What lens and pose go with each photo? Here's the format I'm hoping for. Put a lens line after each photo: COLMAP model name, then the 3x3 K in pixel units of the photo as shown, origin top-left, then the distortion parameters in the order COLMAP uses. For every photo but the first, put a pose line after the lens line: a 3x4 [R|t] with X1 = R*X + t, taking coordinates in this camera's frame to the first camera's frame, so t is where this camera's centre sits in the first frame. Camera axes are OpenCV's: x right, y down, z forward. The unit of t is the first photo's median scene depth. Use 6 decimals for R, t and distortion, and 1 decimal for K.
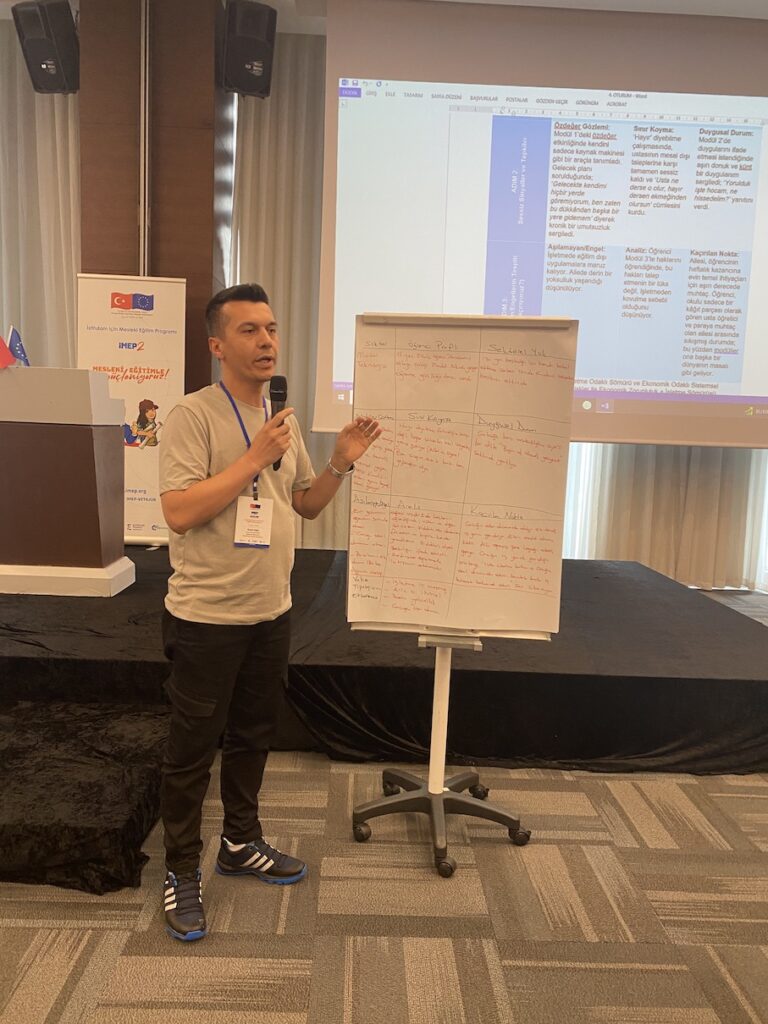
lens RADIAL K [[789.8, 0, 379.5], [0, 789.8, 521.8], [0, 0, 1]] dist [0.008644, -0.007134]
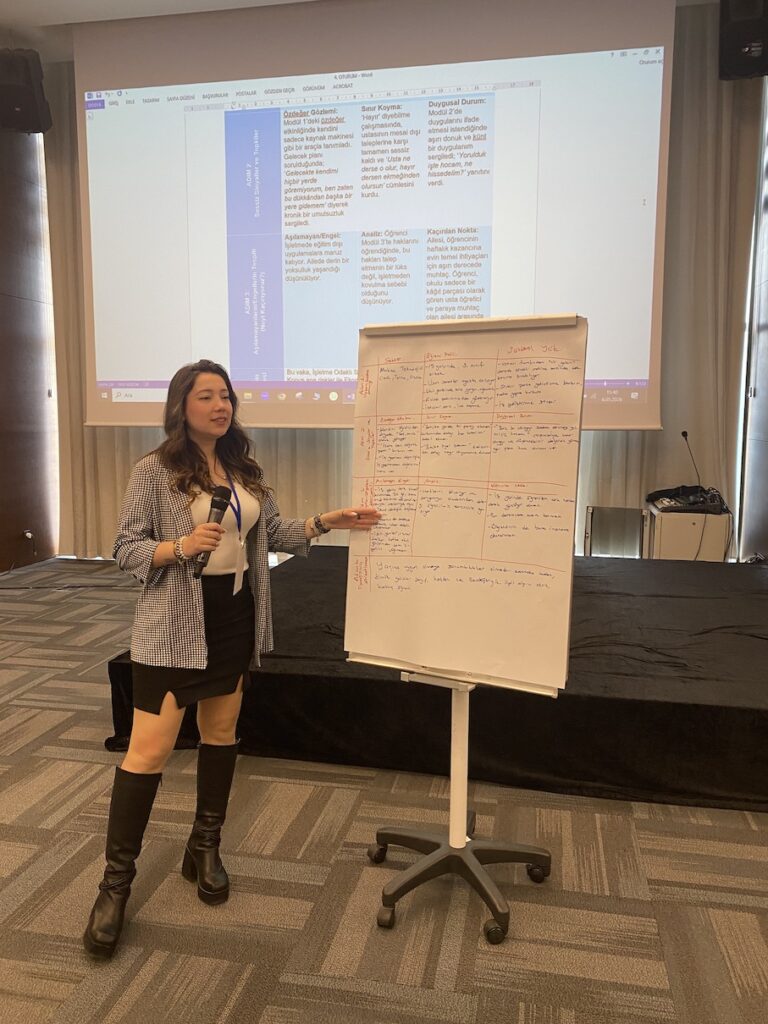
lens RADIAL K [[789.8, 0, 405.5], [0, 789.8, 498.8], [0, 0, 1]] dist [0.008644, -0.007134]
pose [[0.978105, -0.008714, -0.207930, 0.566568], [0.006295, 0.999905, -0.012293, -0.009560], [0.208018, 0.010715, 0.978066, 0.072409]]
